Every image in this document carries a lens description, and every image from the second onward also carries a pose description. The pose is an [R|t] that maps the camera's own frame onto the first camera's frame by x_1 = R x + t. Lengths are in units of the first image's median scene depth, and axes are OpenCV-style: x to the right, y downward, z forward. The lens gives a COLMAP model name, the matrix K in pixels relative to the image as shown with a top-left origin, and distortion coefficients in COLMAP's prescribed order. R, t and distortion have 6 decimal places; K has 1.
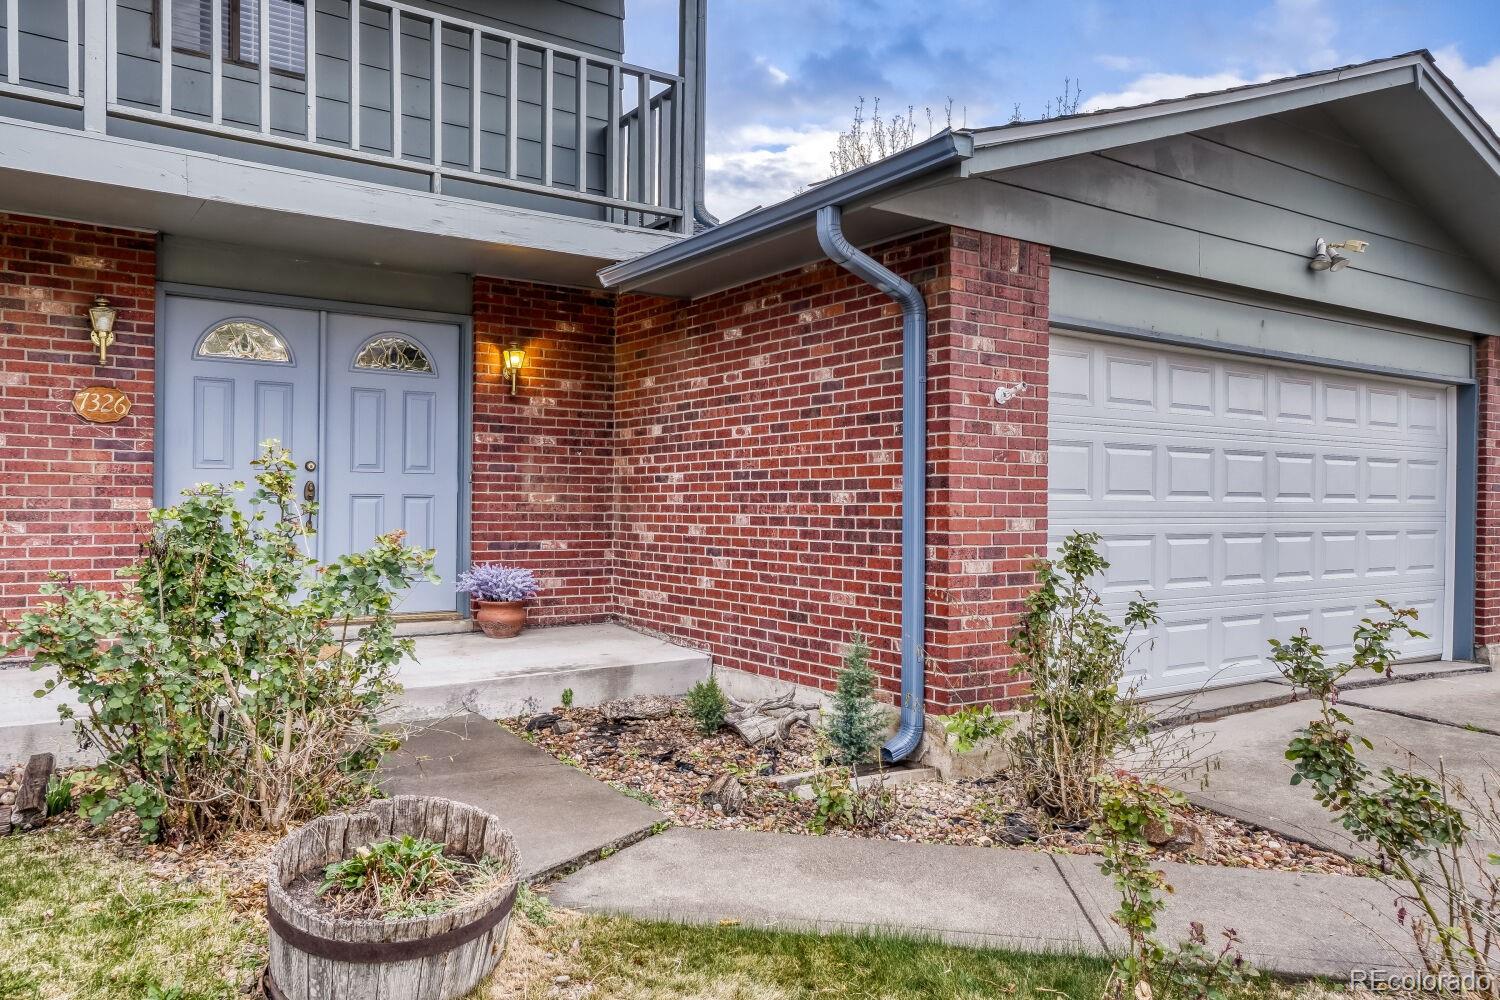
lens RADIAL K [[1116.6, 0, 735.1], [0, 1116.6, 502.2], [0, 0, 1]] dist [0.009115, 0.007467]
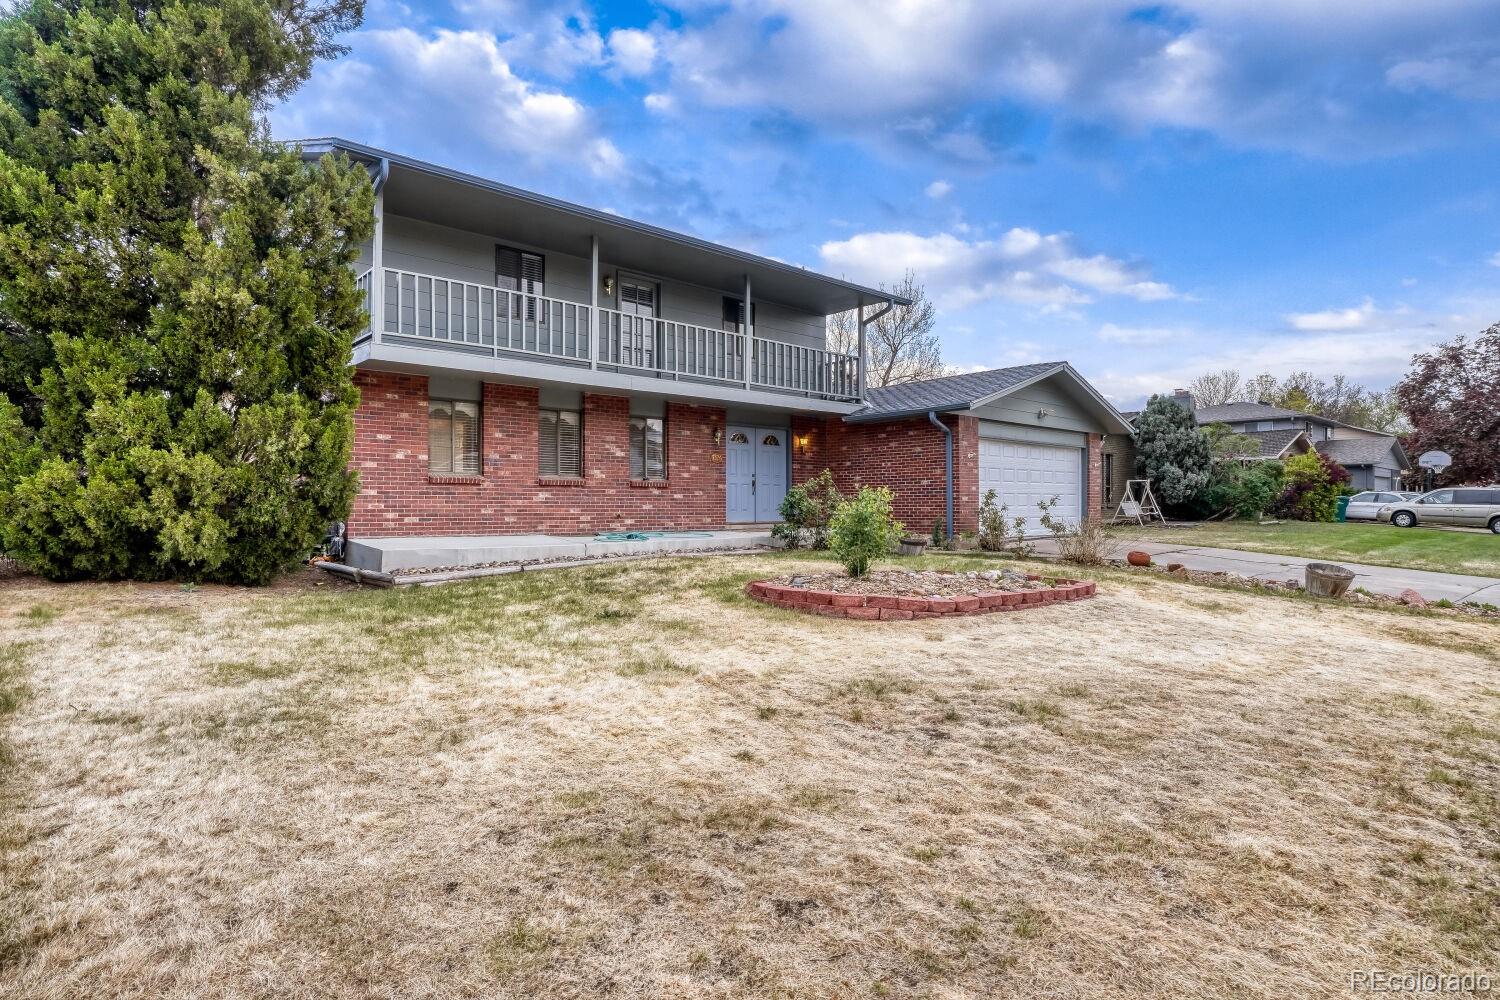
lens RADIAL K [[848.8, 0, 750.0], [0, 848.8, 500.0], [0, 0, 1]] dist [-0.028282, -0.000106]
pose [[0.987948, -0.012000, 0.154323, -0.879649], [0.013244, 0.999888, -0.007037, 0.064366], [-0.154221, 0.008997, 0.987995, -1.637618]]
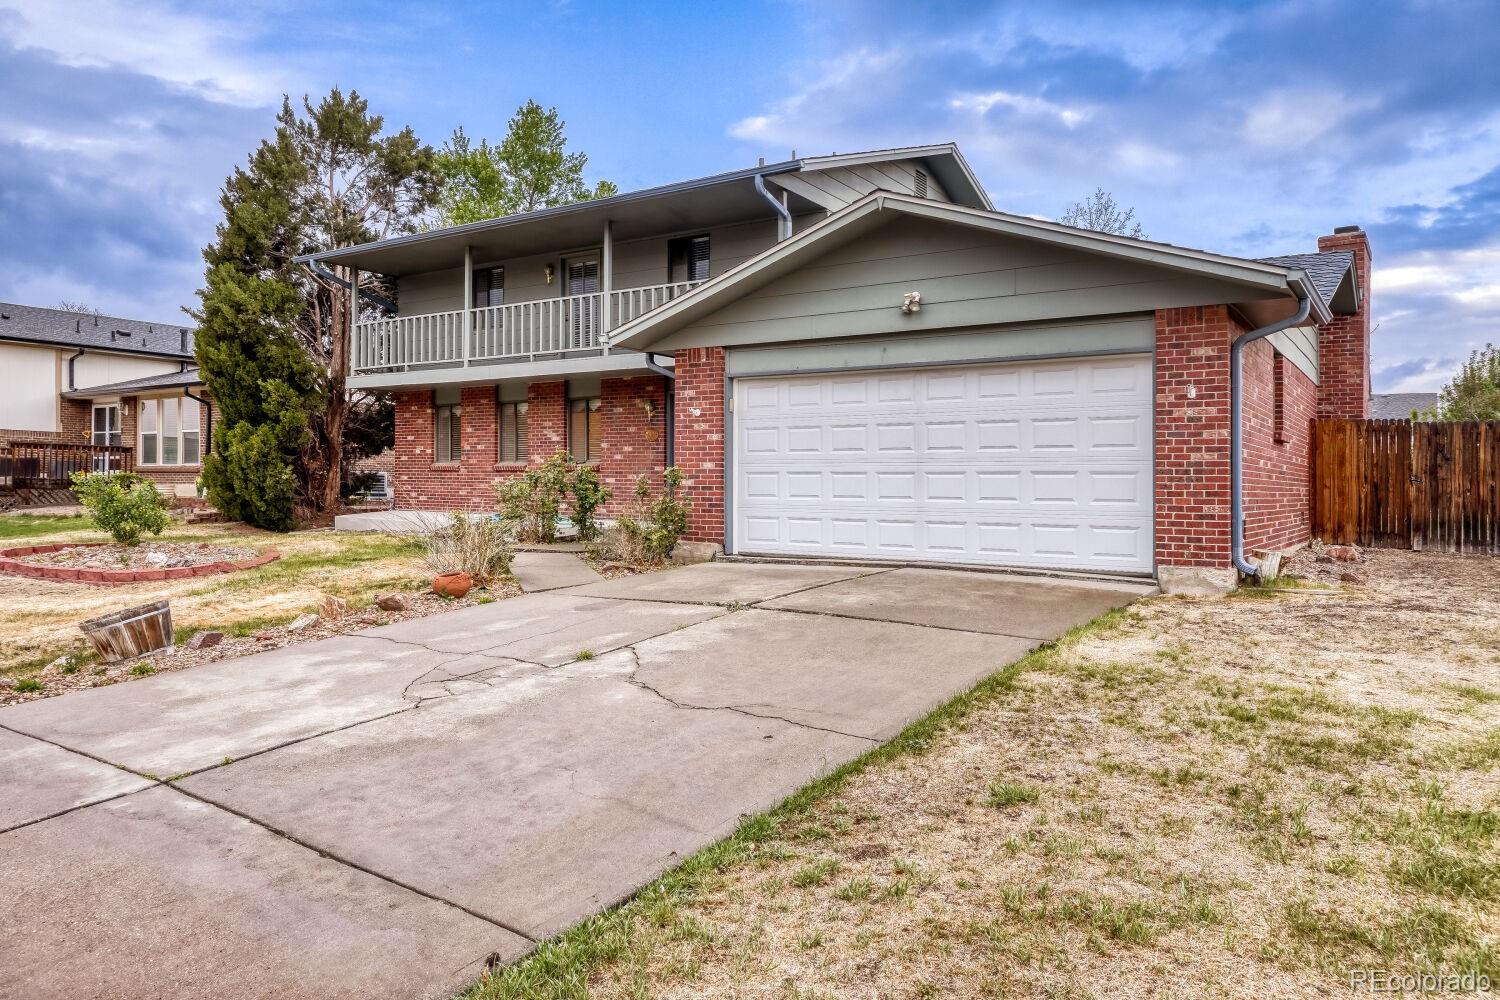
lens RADIAL K [[1079.1, 0, 750.0], [0, 1079.1, 500.0], [0, 0, 1]] dist [-0.005666, -0.000800]
pose [[0.348845, 0.000860, -0.937180, 2.227914], [-0.011284, 0.999931, -0.003283, 0.091705], [0.937112, 0.011721, 0.348831, 0.251438]]
